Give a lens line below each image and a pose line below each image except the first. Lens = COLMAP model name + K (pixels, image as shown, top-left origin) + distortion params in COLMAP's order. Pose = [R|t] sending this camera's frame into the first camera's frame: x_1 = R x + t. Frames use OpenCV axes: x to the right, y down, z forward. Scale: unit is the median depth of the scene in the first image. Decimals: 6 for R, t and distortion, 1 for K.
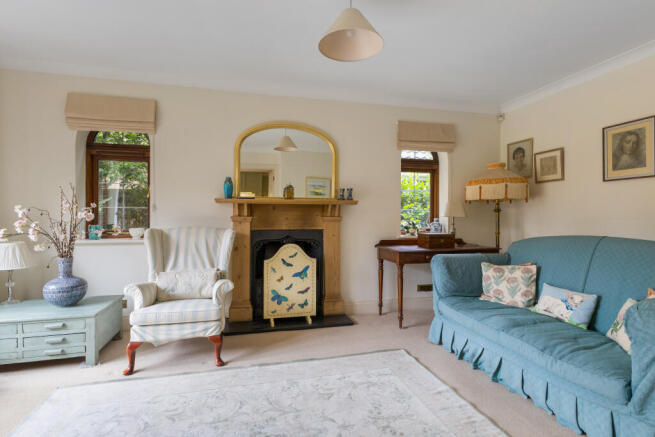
lens RADIAL K [[321.1, 0, 326.2], [0, 321.1, 218.0], [0, 0, 1]] dist [-0.002570, -0.000960]
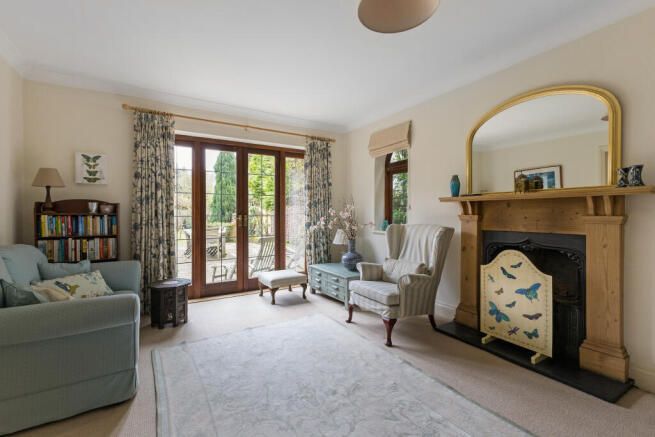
lens RADIAL K [[290.0, 0, 323.8], [0, 290.0, 215.5], [0, 0, 1]] dist [0.002610, -0.000037]
pose [[0.288387, 0.004415, -0.957504, 0.435688], [-0.002167, 0.999990, 0.003959, -0.005697], [0.957512, 0.000933, 0.288393, 0.353561]]
